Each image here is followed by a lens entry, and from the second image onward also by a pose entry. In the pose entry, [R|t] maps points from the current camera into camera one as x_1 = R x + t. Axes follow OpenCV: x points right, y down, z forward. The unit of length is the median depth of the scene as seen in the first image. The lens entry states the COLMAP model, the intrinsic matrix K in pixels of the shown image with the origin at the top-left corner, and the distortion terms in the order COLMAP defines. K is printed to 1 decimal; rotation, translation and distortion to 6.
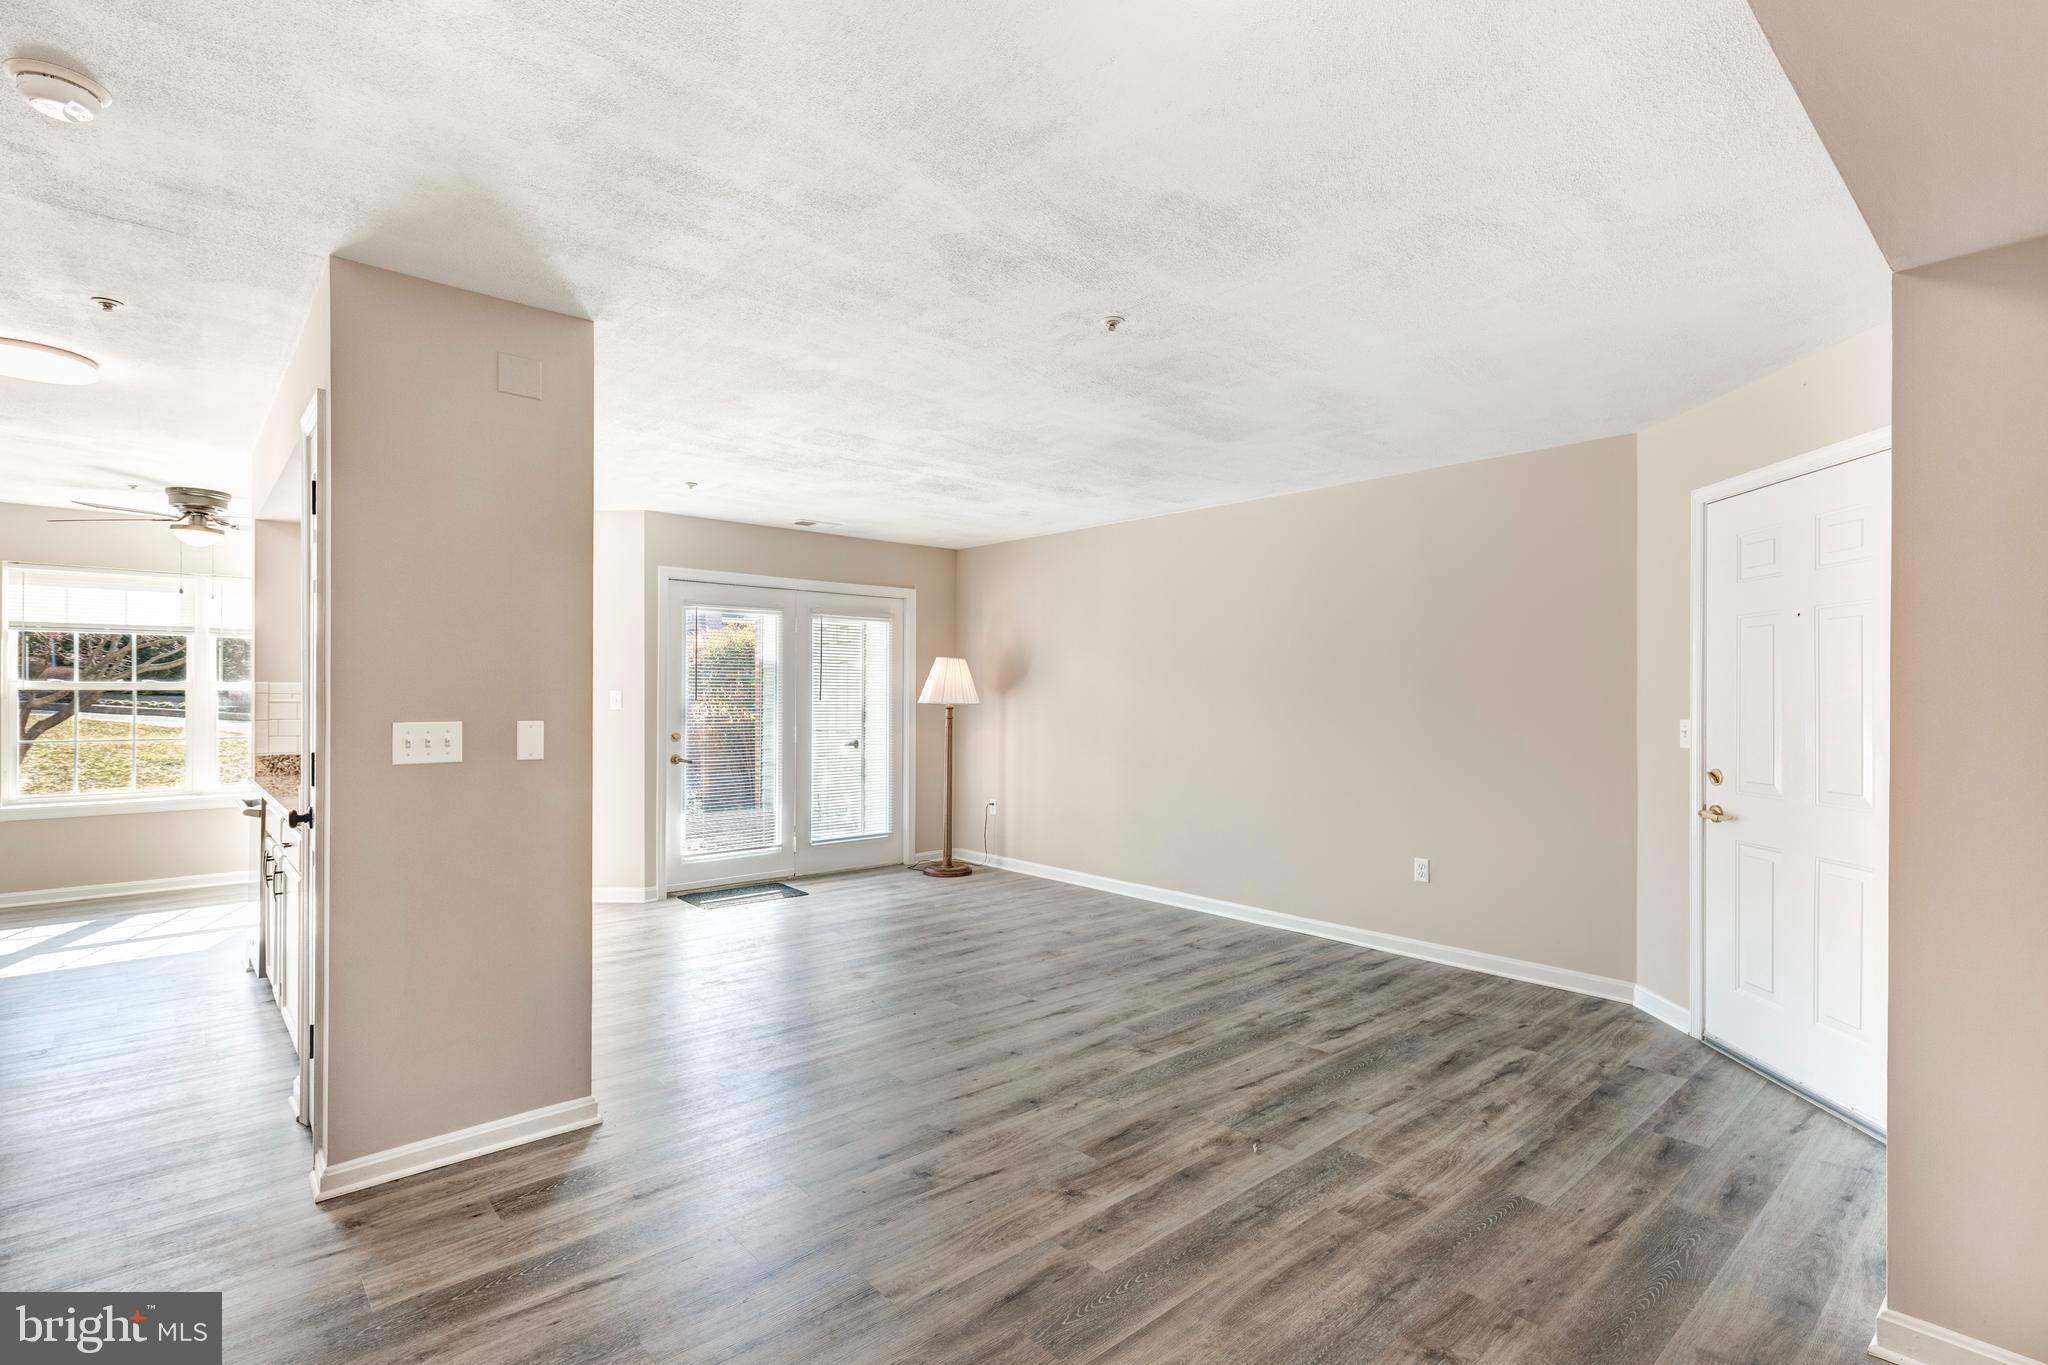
lens RADIAL K [[1064.7, 0, 929.1], [0, 1064.7, 687.1], [0, 0, 1]] dist [0.000076, -0.000545]
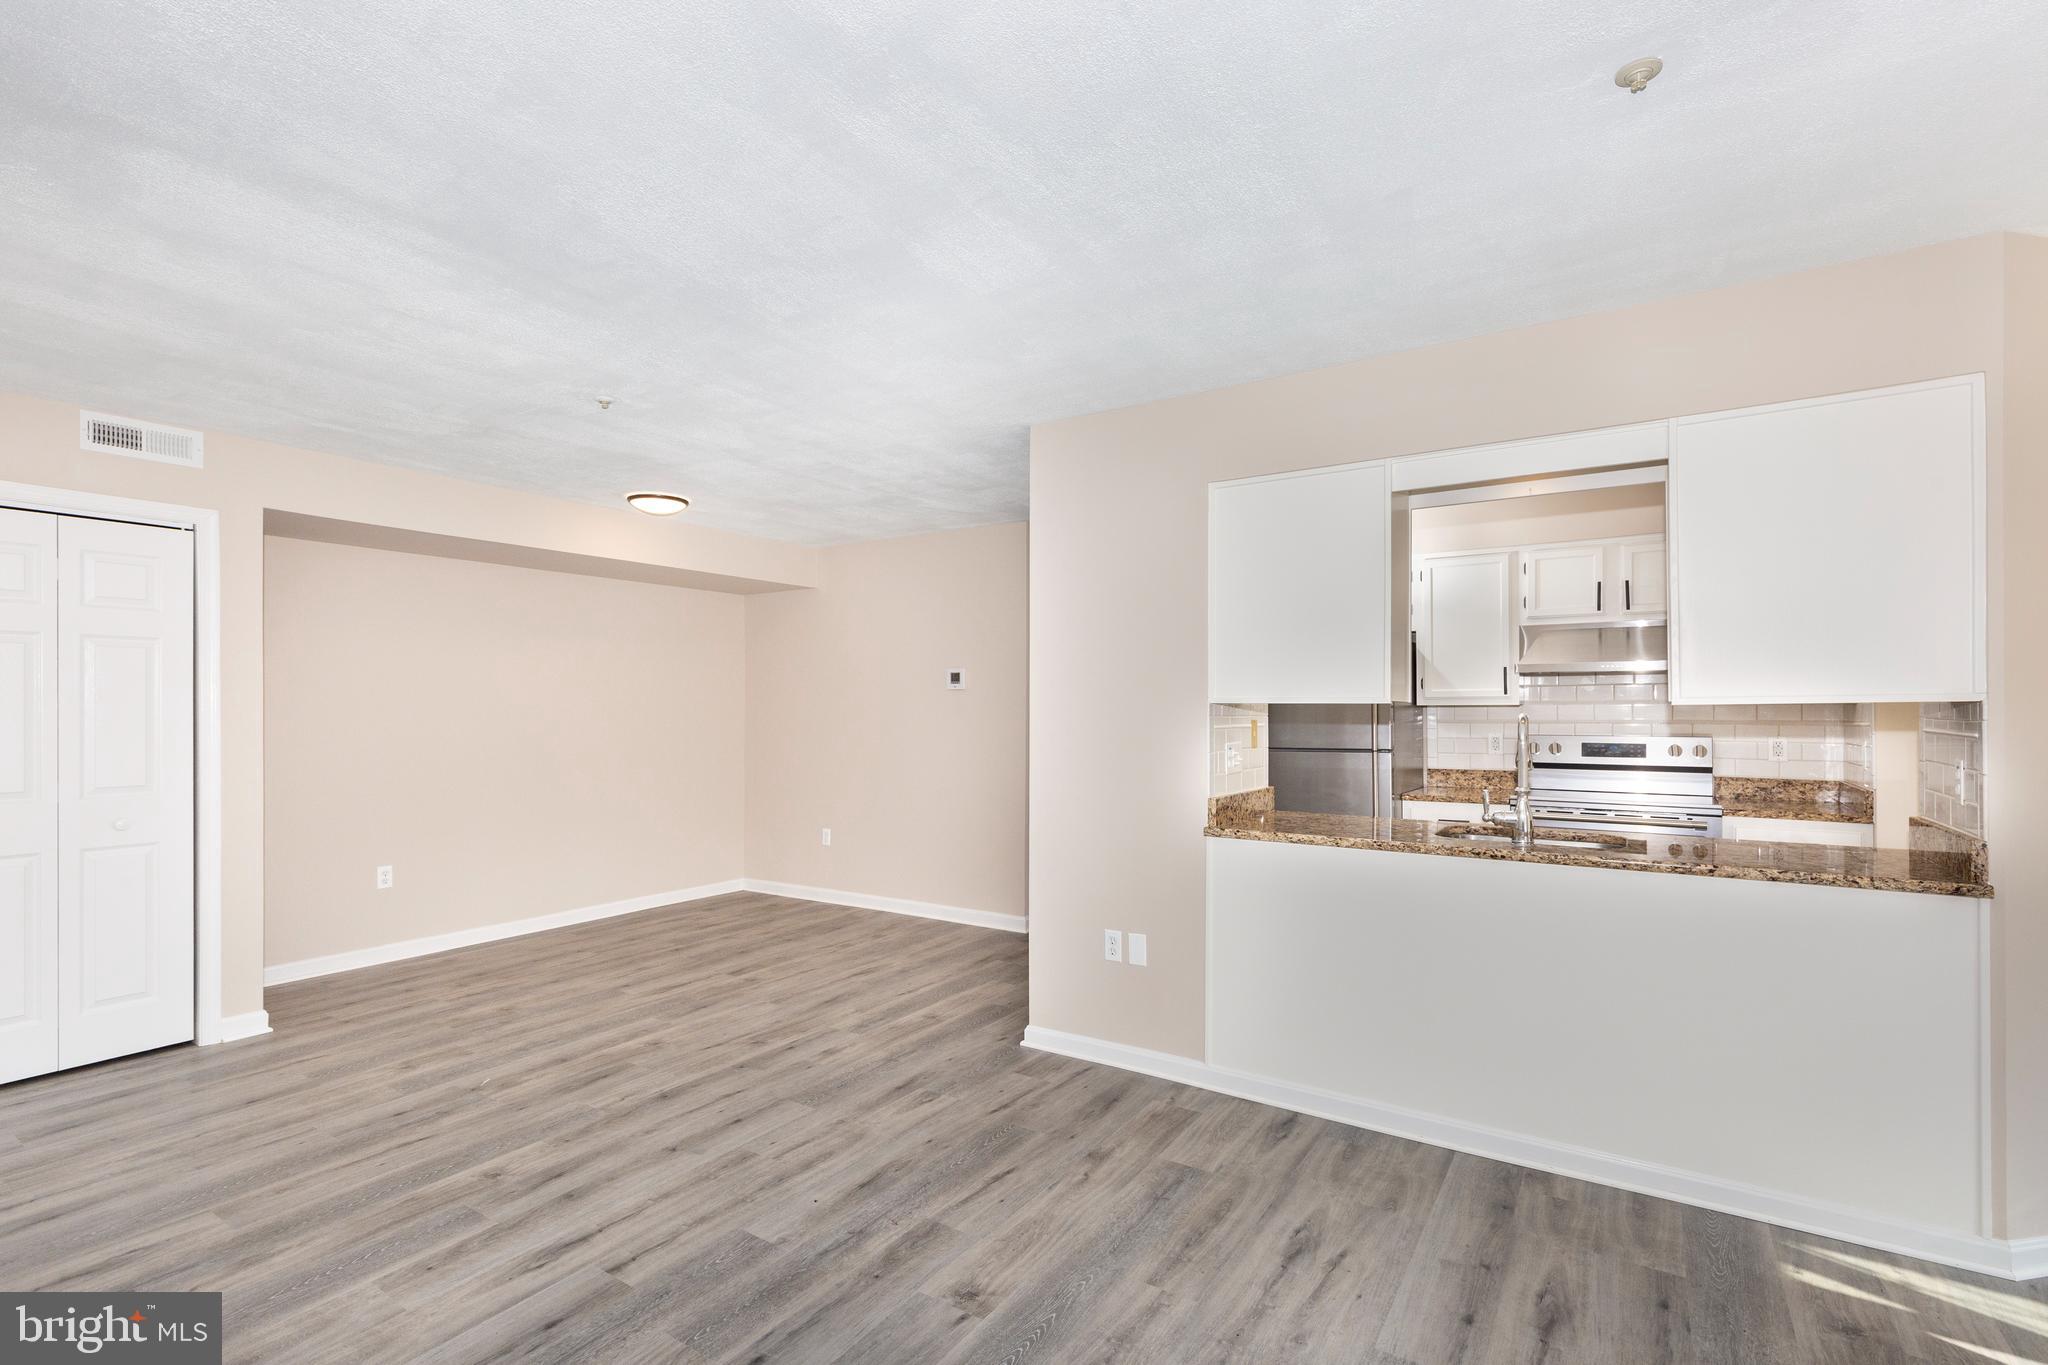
lens RADIAL K [[907.7, 0, 980.2], [0, 907.7, 707.6], [0, 0, 1]] dist [0.002199, 0.000284]
pose [[-0.949672, -0.002761, -0.313232, 0.067706], [-0.000558, 0.999974, -0.007123, 0.005146], [0.313244, -0.006590, -0.949650, 1.590499]]
